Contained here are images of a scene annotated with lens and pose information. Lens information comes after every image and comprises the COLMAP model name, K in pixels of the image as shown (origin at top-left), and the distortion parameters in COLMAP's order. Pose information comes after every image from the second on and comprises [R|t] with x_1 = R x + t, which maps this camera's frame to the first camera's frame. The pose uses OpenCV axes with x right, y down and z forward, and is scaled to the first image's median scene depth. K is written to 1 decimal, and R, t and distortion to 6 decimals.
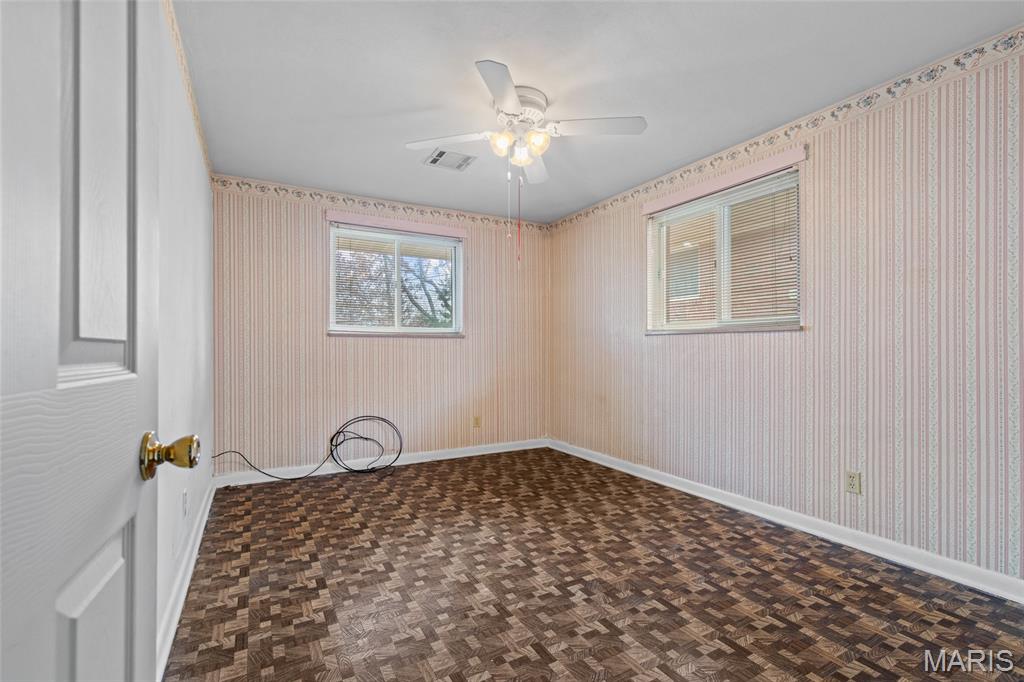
lens RADIAL K [[472.1, 0, 516.4], [0, 472.1, 344.0], [0, 0, 1]] dist [0.001781, 0.000038]
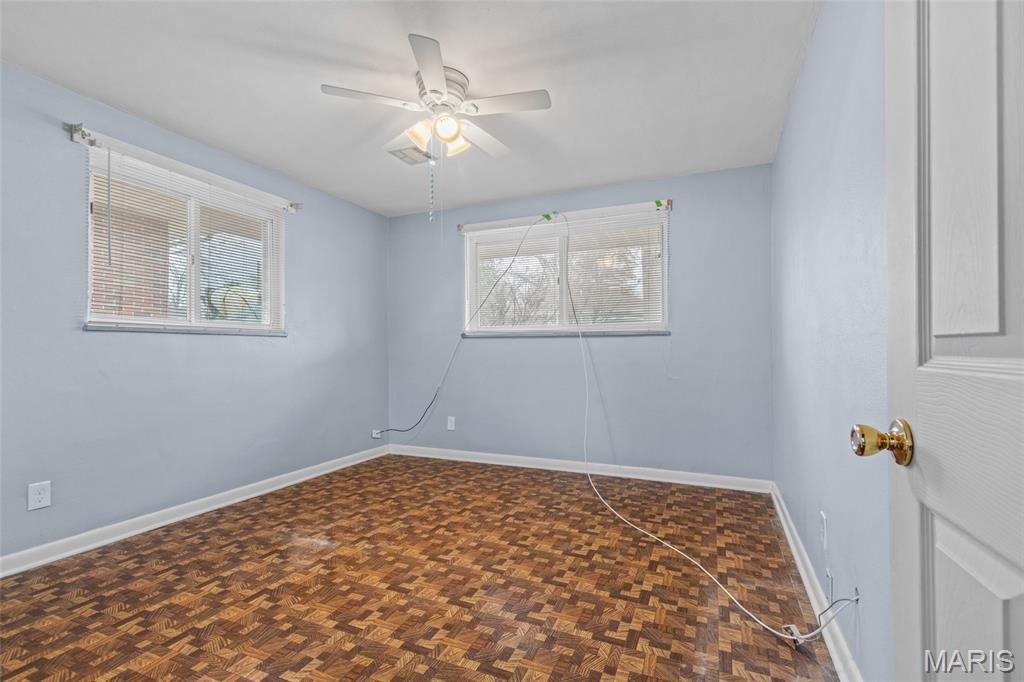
lens RADIAL K [[455.6, 0, 508.7], [0, 455.6, 359.4], [0, 0, 1]] dist [-0.001559, -0.000091]
pose [[-0.603029, -0.003733, 0.797711, -0.990868], [-0.001038, 0.999992, 0.003895, 0.035151], [-0.797719, 0.001521, -0.603028, 1.798240]]
